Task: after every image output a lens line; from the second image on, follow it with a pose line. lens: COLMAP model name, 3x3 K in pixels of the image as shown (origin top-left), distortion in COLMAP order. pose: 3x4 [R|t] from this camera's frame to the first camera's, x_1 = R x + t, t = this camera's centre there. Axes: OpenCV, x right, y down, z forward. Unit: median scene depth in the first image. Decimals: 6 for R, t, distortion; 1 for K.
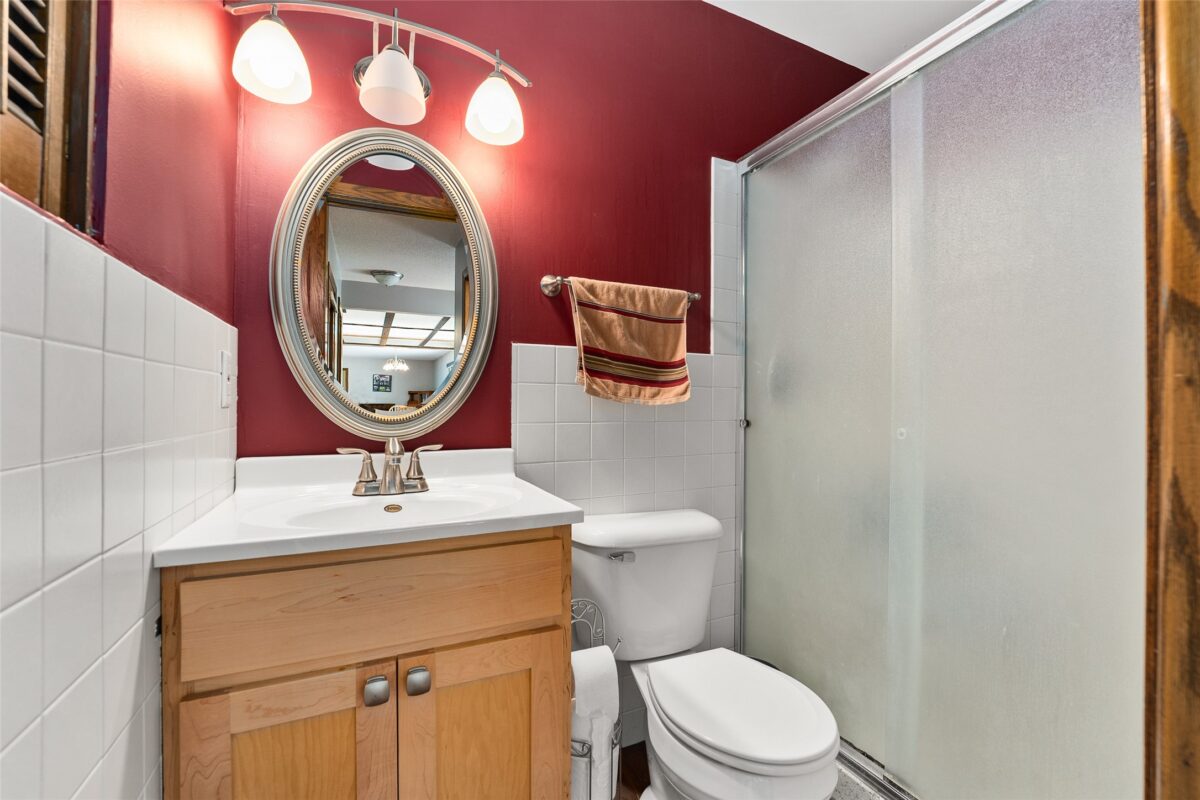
lens RADIAL K [[496.8, 0, 600.7], [0, 496.8, 403.9], [0, 0, 1]] dist [-0.020115, 0.003077]
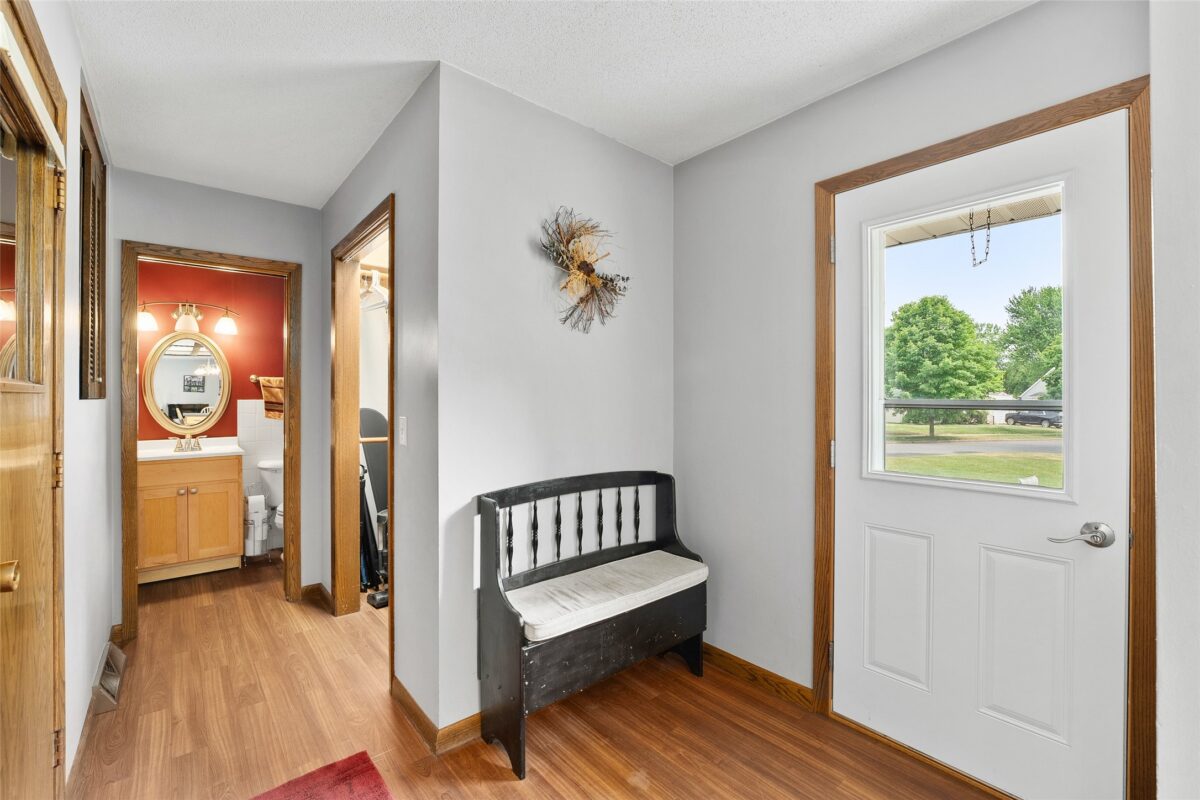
lens RADIAL K [[496.8, 0, 595.0], [0, 496.8, 396.4], [0, 0, 1]] dist [-0.020115, 0.003077]
pose [[0.965187, -0.009266, 0.261396, 1.074209], [0.008392, 0.999955, 0.004461, -0.138627], [-0.261425, -0.002112, 0.965221, -2.285082]]
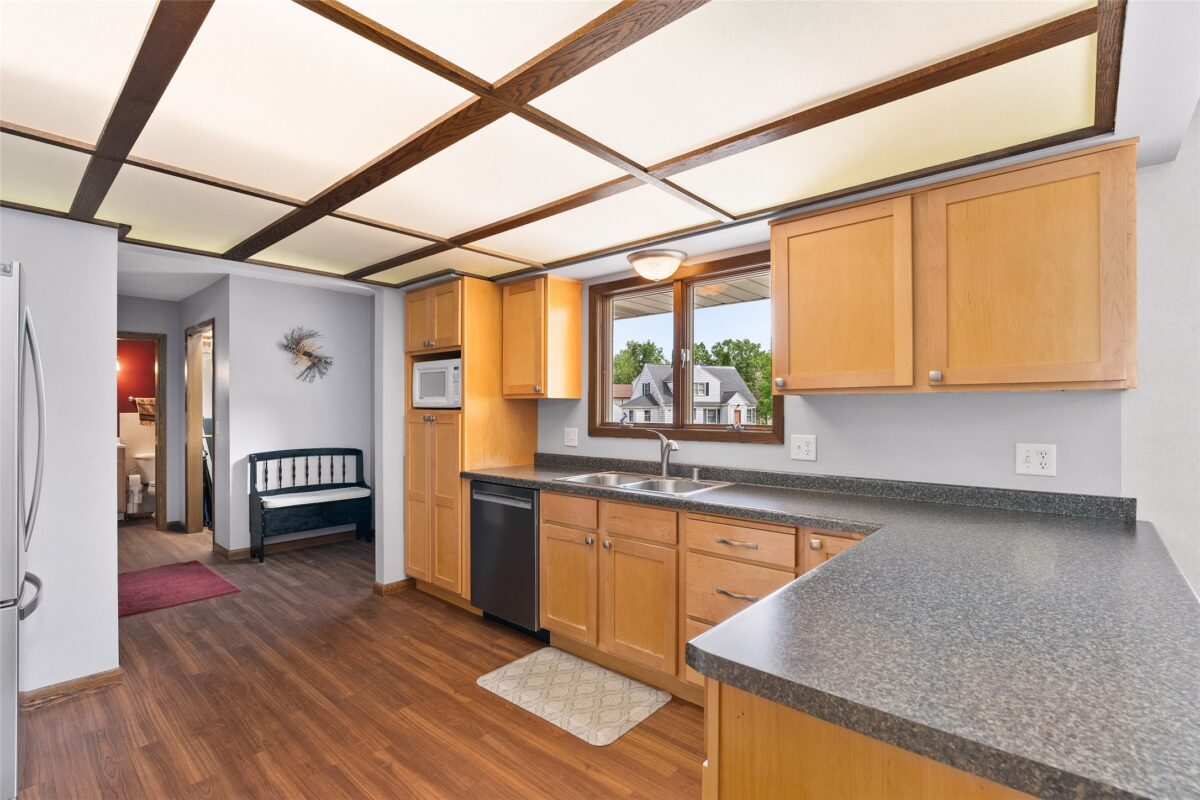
lens RADIAL K [[560.4, 0, 600.2], [0, 560.4, 408.8], [0, 0, 1]] dist [-0.010695, 0.000283]
pose [[0.922839, -0.009873, 0.385059, 1.820922], [0.006370, 0.999926, 0.010372, -0.182906], [-0.385133, -0.007119, 0.922833, -5.086246]]
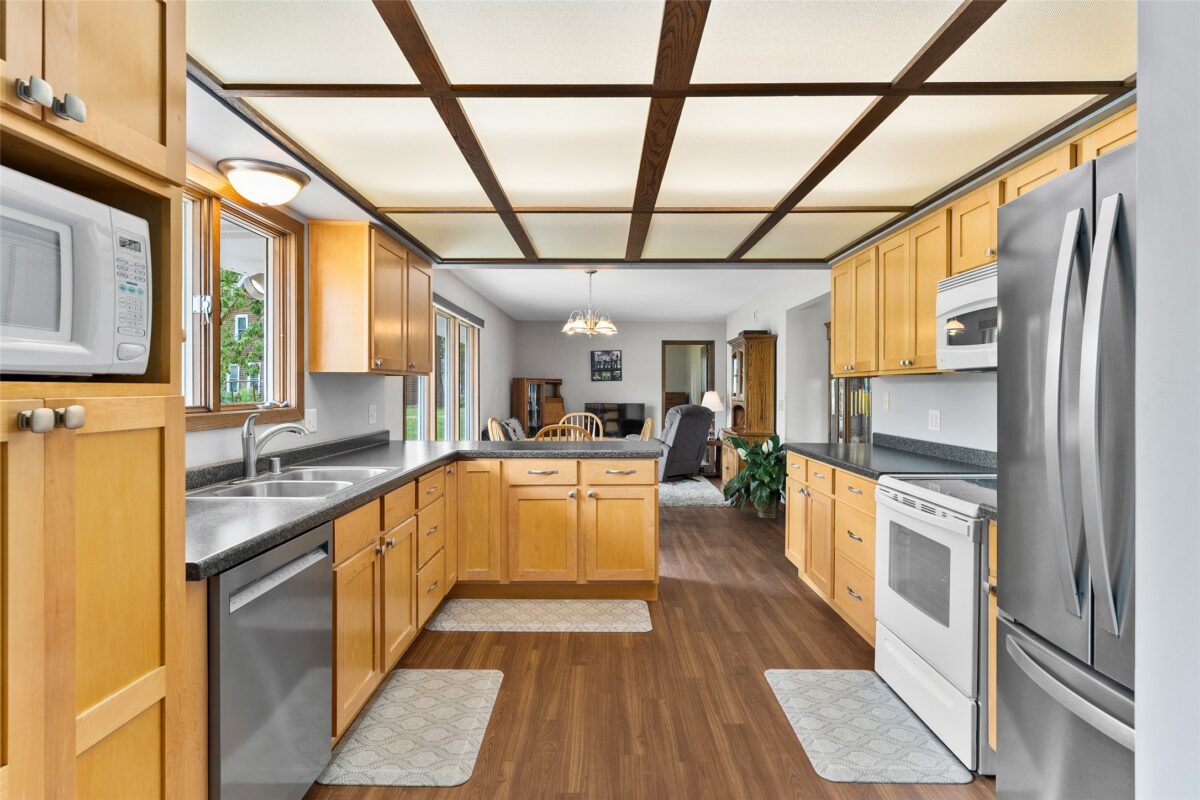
lens RADIAL K [[635.6, 0, 604.7], [0, 635.6, 390.9], [0, 0, 1]] dist [-0.000866, 0.002528]
pose [[-0.903576, -0.013388, 0.428218, 1.208445], [-0.013310, 0.999906, 0.003177, -0.154033], [-0.428221, -0.002829, -0.903670, -1.799814]]
